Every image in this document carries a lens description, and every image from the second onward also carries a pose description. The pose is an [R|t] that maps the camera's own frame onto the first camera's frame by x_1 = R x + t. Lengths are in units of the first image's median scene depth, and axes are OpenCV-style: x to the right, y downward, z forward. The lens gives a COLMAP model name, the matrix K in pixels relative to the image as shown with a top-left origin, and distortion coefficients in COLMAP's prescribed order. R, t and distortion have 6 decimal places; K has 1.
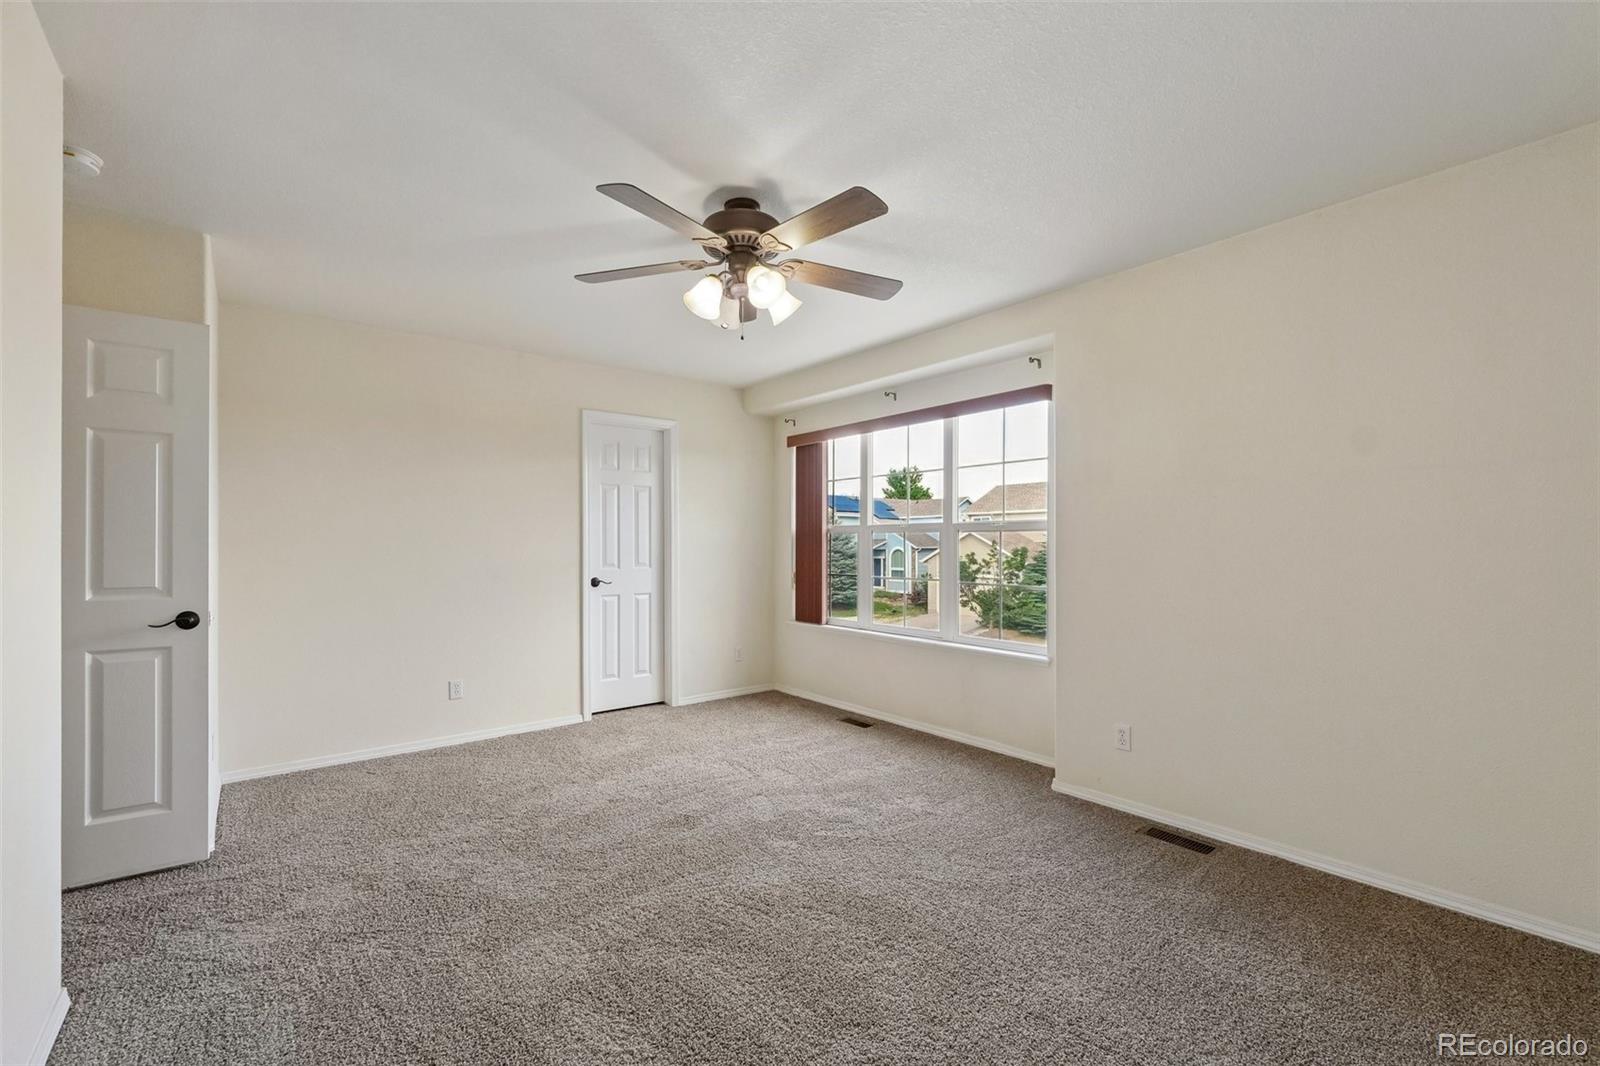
lens RADIAL K [[678.8, 0, 797.5], [0, 678.8, 547.8], [0, 0, 1]] dist [-0.000177, -0.000051]
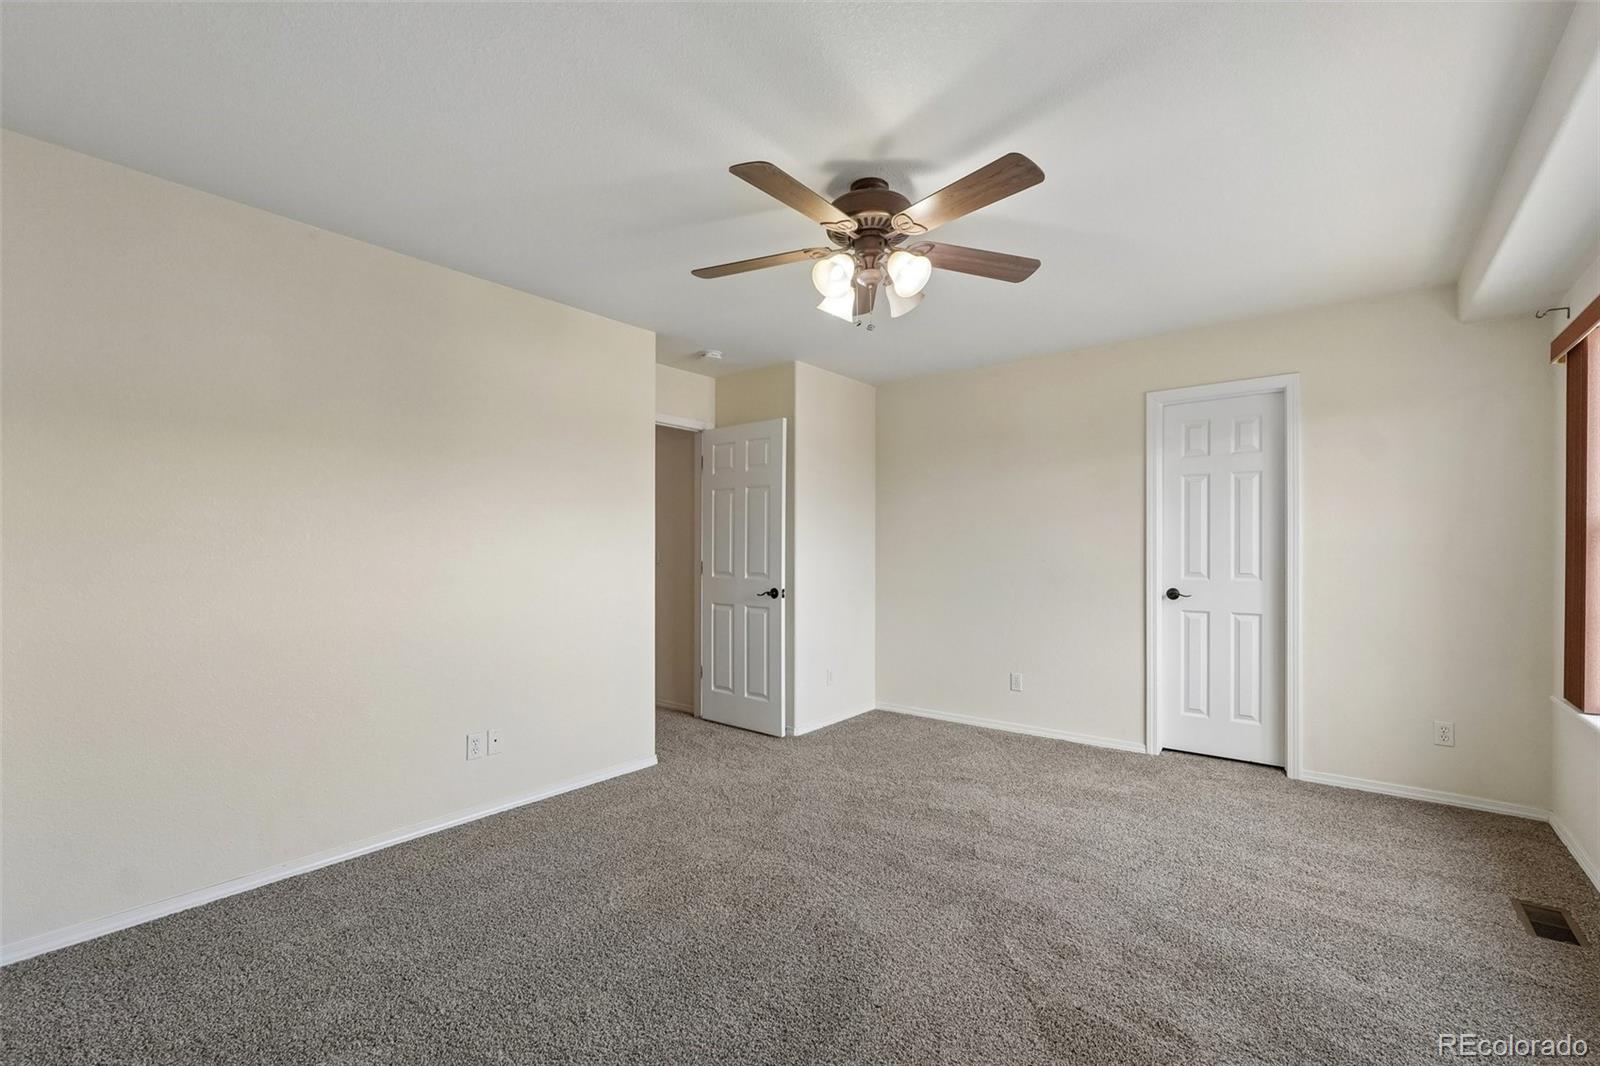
lens RADIAL K [[678.8, 0, 797.5], [0, 678.8, 547.8], [0, 0, 1]] dist [-0.000177, -0.000051]
pose [[0.213915, -0.002797, -0.976848, 0.547817], [-0.003768, 0.999986, -0.003688, -0.001394], [0.976845, 0.004470, 0.213901, 0.477303]]
